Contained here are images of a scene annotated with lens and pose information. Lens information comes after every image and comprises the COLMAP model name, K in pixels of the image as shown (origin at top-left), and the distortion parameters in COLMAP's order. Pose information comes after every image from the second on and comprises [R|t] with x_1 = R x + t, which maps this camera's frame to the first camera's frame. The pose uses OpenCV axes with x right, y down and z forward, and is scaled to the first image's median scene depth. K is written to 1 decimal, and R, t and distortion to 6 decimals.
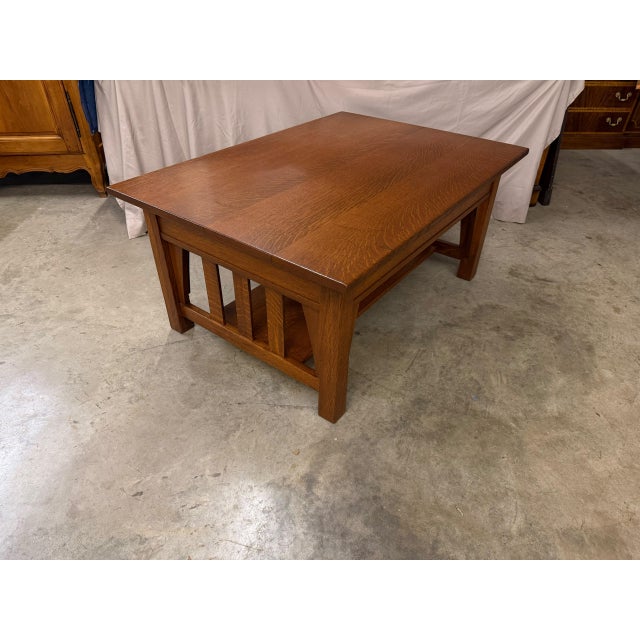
lens RADIAL K [[460.4, 0, 322.4], [0, 460.4, 323.0], [0, 0, 1]] dist [0.012751, -0.029145]
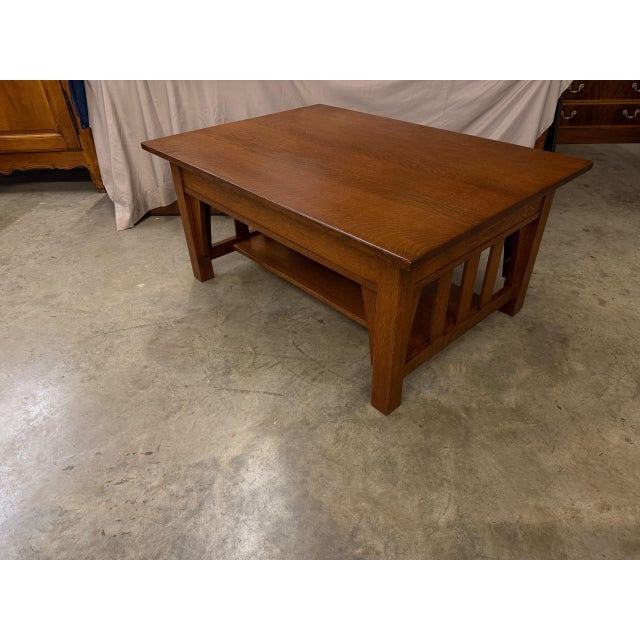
lens RADIAL K [[460.4, 0, 322.4], [0, 460.4, 320.8], [0, 0, 1]] dist [0.012751, -0.029145]
pose [[0.996885, 0.015310, -0.077367, 0.166098], [-0.016916, 0.999654, -0.020149, 0.043674], [0.077032, 0.021395, 0.996799, 0.023032]]
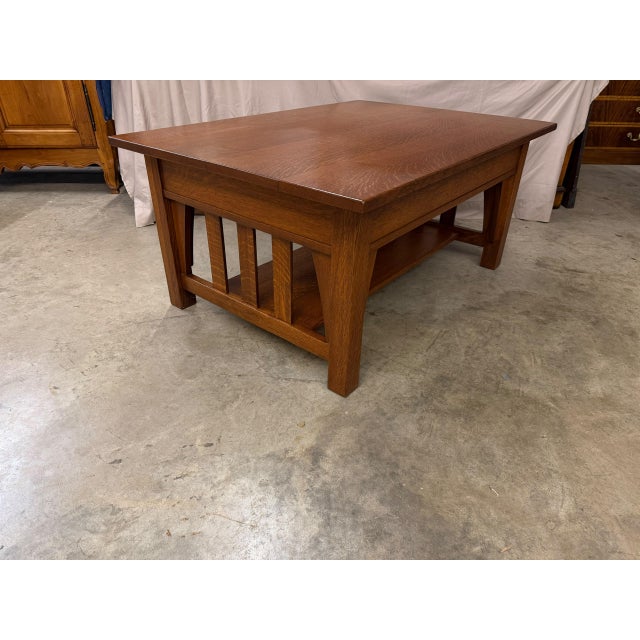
lens RADIAL K [[460.4, 0, 322.1], [0, 460.4, 319.2], [0, 0, 1]] dist [0.012751, -0.029145]
pose [[0.999381, 0.020281, -0.028740, 0.002450], [-0.023019, 0.994883, -0.098373, 0.133908], [0.026598, 0.098973, 0.994735, 0.094205]]
